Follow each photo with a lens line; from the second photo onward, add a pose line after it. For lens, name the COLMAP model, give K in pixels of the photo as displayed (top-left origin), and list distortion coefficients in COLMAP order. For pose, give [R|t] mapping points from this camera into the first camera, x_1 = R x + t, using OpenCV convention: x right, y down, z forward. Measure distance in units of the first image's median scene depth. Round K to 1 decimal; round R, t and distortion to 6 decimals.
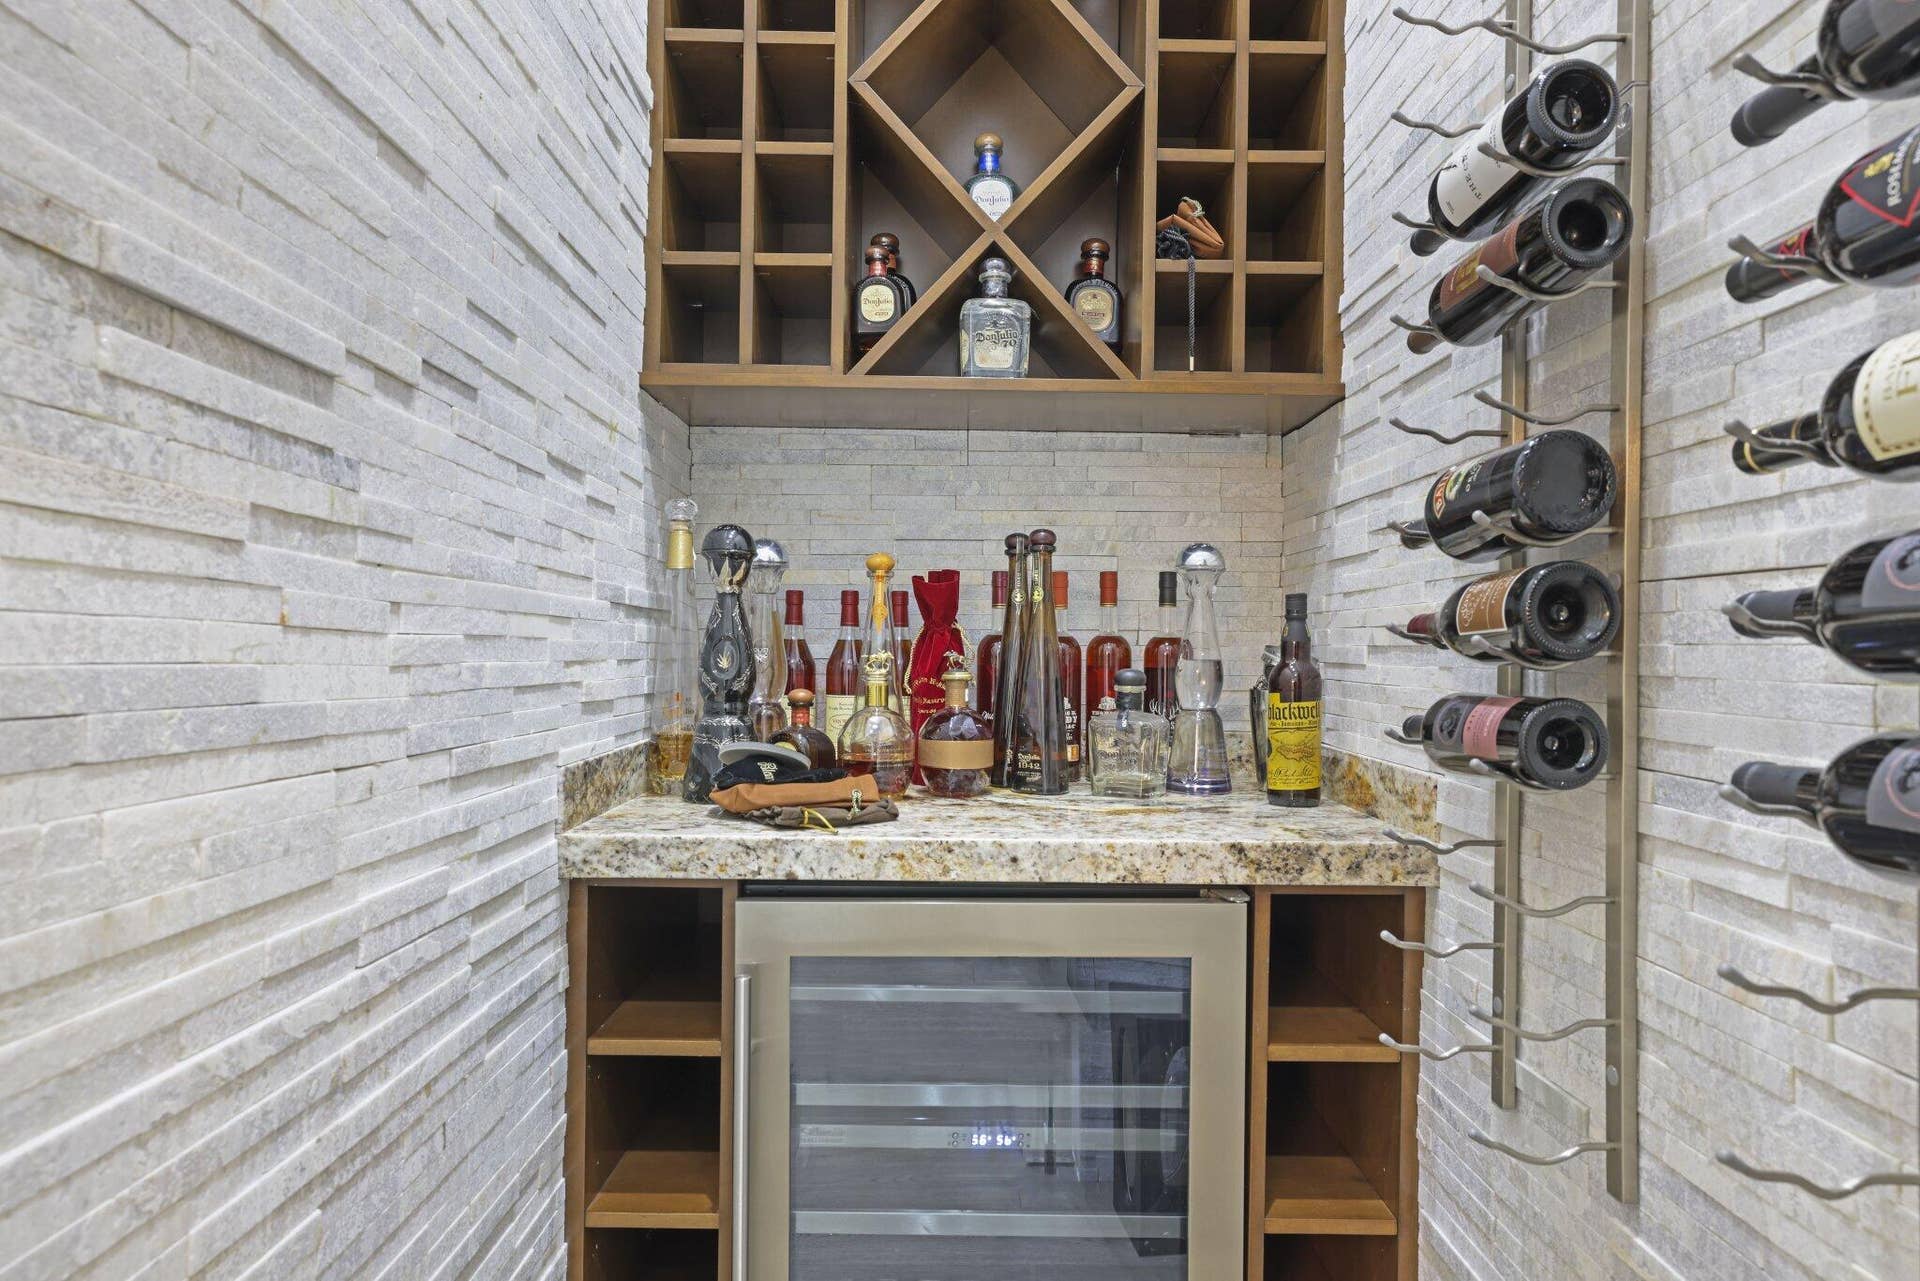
lens RADIAL K [[1215.2, 0, 941.6], [0, 1215.2, 646.8], [0, 0, 1]] dist [-0.023172, 0.027681]
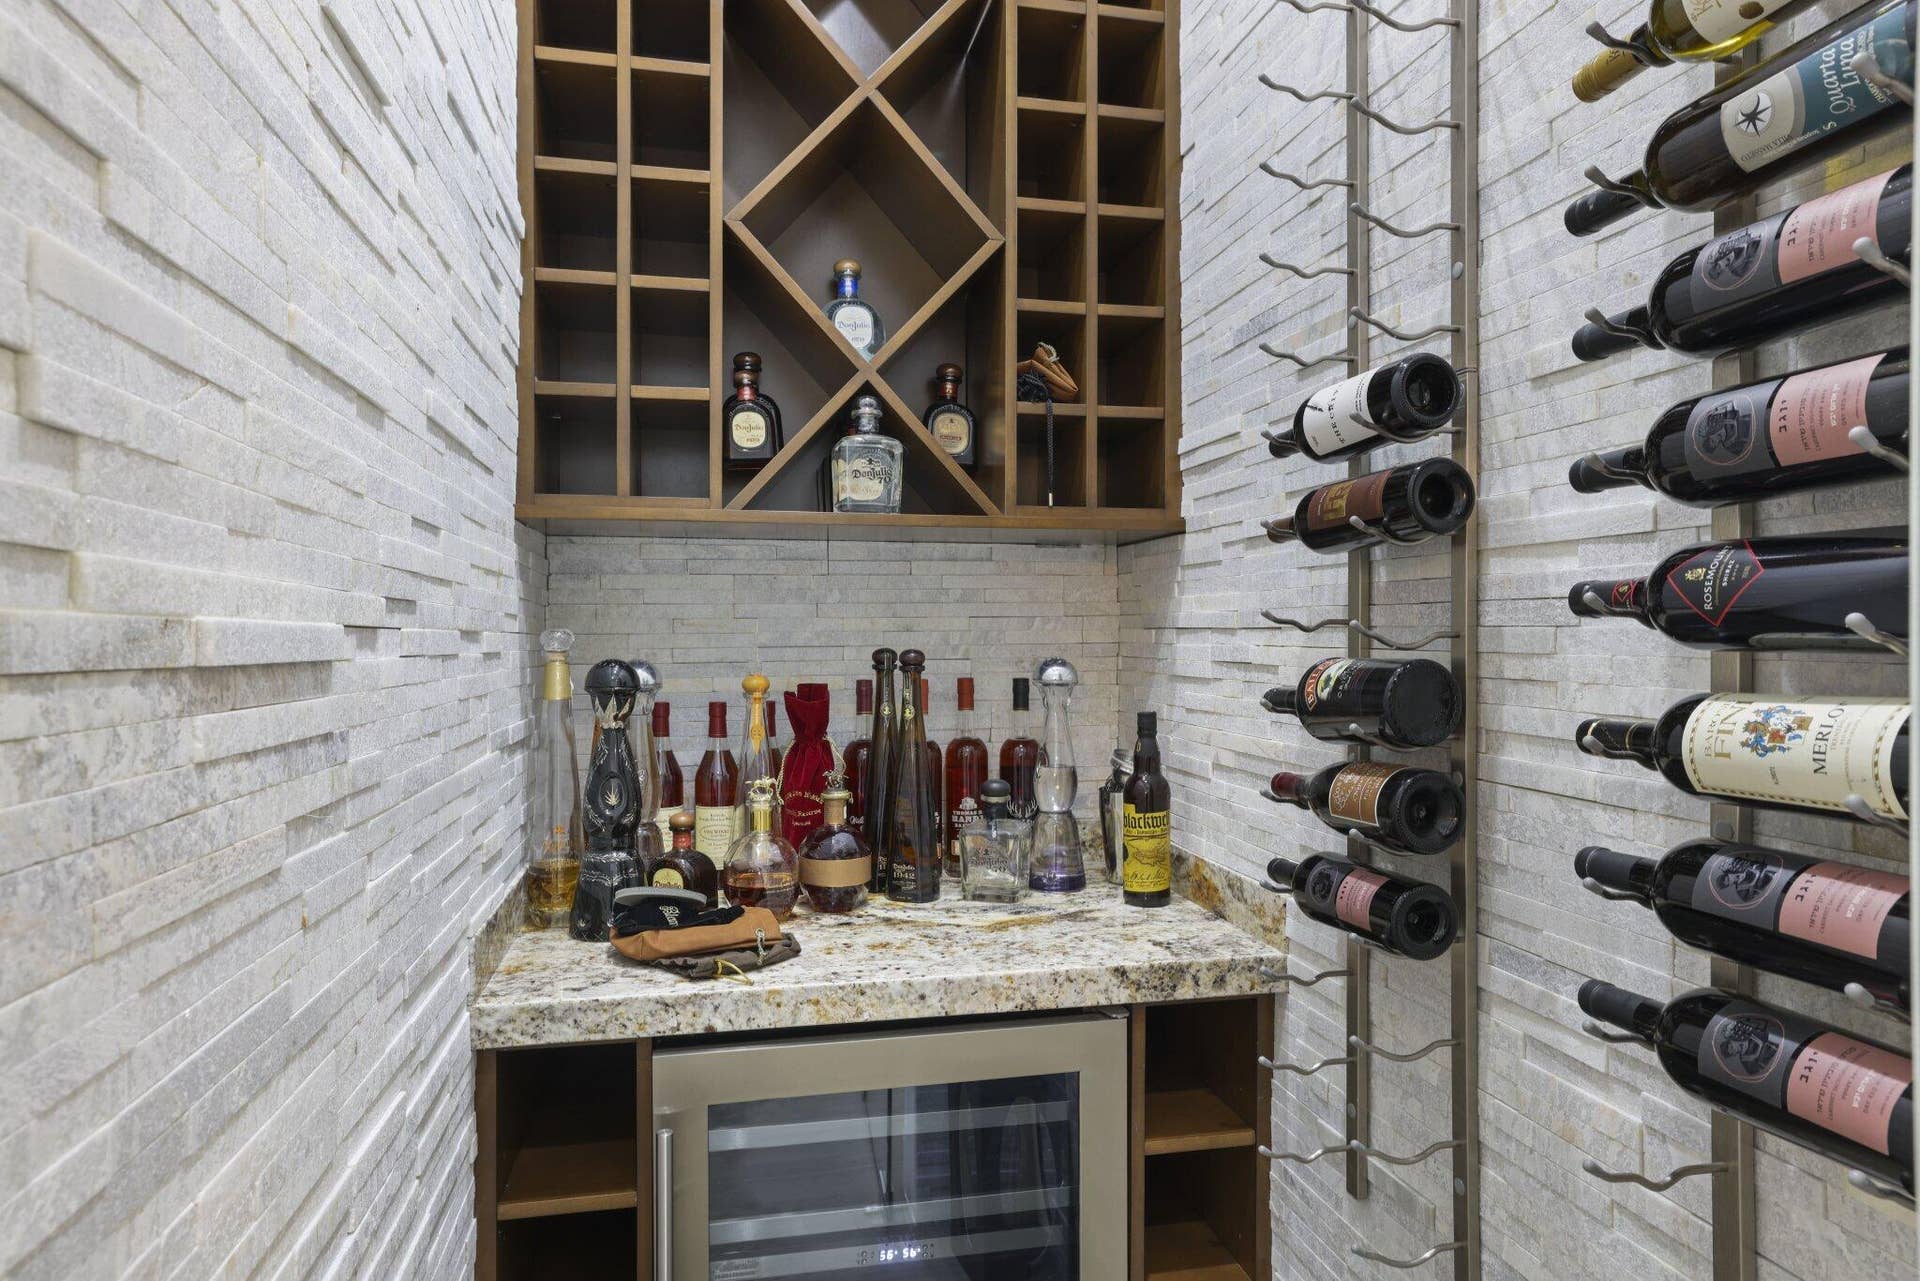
lens RADIAL K [[1215.2, 0, 966.7], [0, 1215.2, 637.6], [0, 0, 1]] dist [-0.023172, 0.027681]
pose [[0.977261, -0.014464, 0.211546, -0.119075], [0.013987, 0.999895, 0.003749, -0.140011], [-0.211578, -0.000705, 0.977361, -0.052712]]
